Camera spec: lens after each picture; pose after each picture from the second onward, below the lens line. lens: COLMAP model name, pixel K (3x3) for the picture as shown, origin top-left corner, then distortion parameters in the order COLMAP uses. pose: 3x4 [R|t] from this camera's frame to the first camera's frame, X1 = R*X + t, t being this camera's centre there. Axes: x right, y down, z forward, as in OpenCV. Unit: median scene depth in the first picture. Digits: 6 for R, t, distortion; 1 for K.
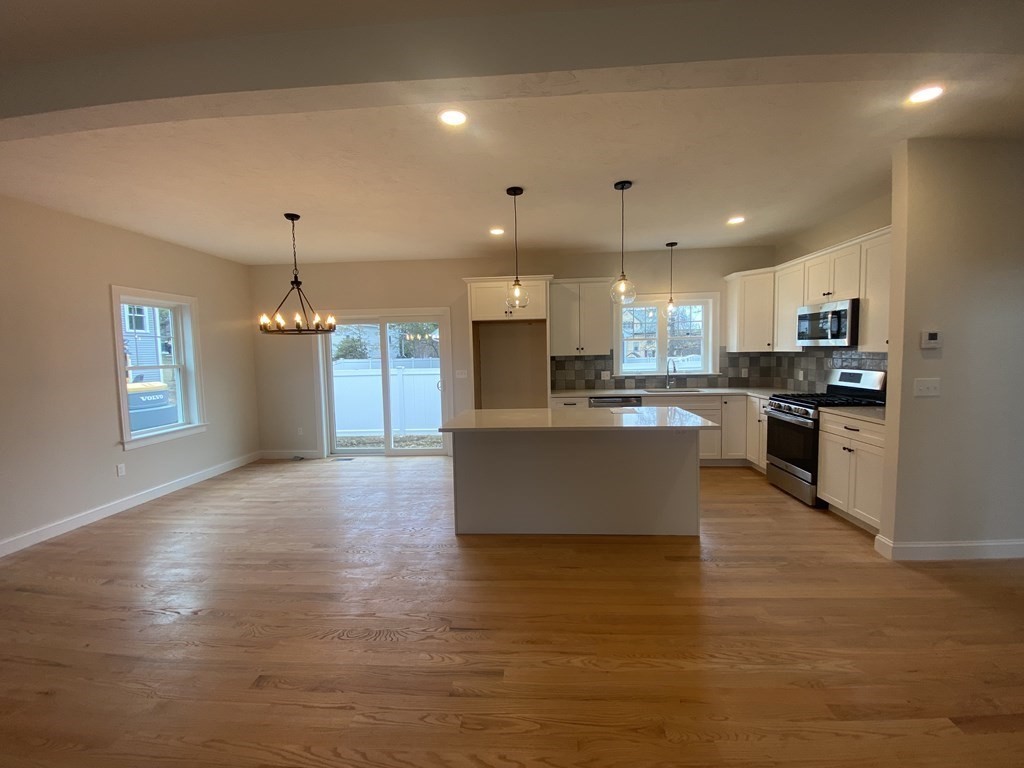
lens RADIAL K [[415.8, 0, 507.3], [0, 415.8, 377.1], [0, 0, 1]] dist [0.015555, -0.015579]
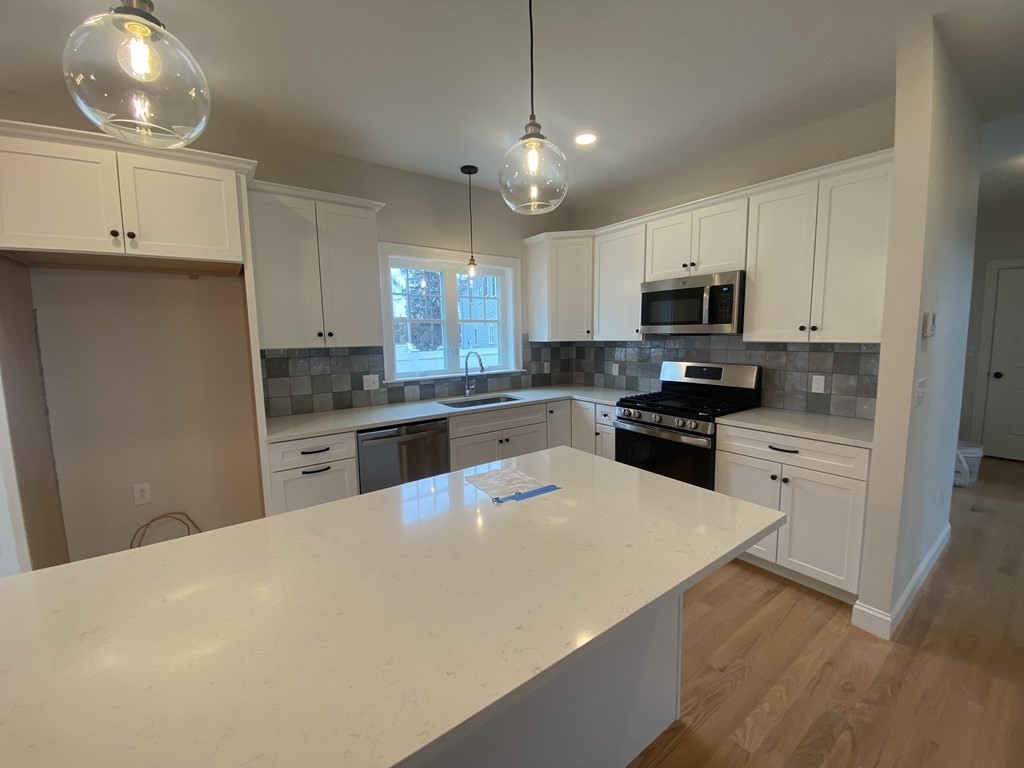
lens RADIAL K [[415.8, 0, 521.8], [0, 415.8, 382.2], [0, 0, 1]] dist [0.015555, -0.015579]
pose [[0.748347, -0.065924, 0.660023, 0.016671], [0.038835, 0.997697, 0.055619, -0.032029], [-0.662169, -0.015990, 0.749184, 0.503147]]
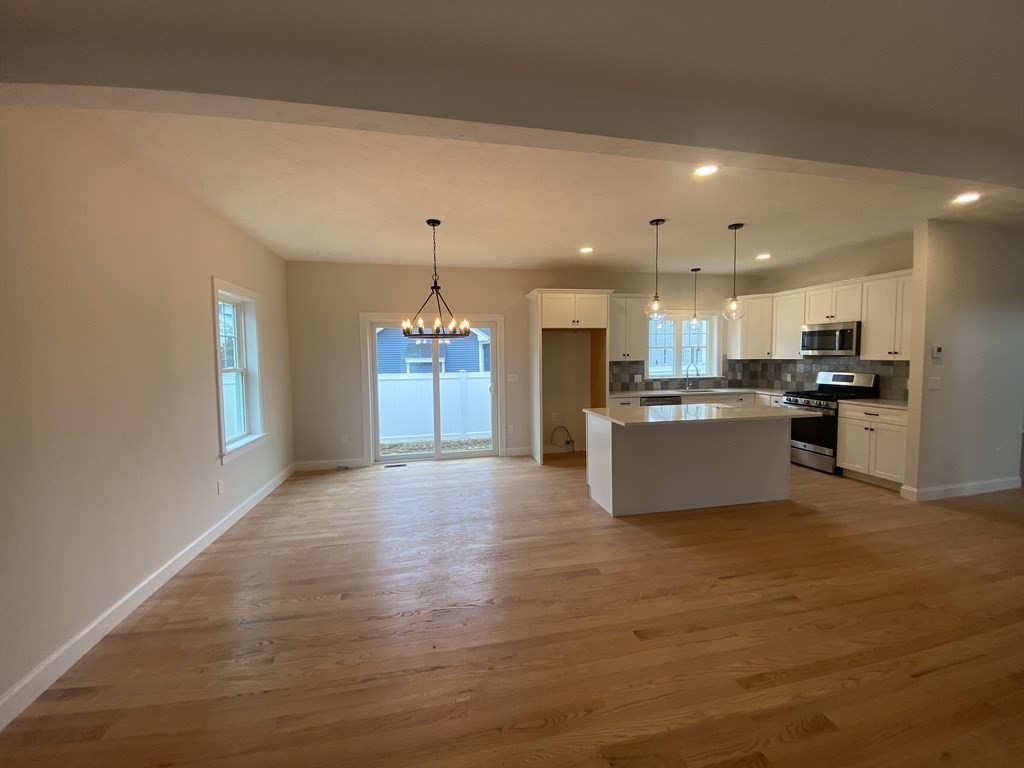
lens RADIAL K [[415.8, 0, 514.0], [0, 415.8, 379.1], [0, 0, 1]] dist [0.015555, -0.015579]
pose [[0.962122, -0.005034, 0.272572, -0.475092], [0.007639, 0.999935, -0.008495, 0.005454], [-0.272512, 0.010255, 0.962098, -0.018258]]
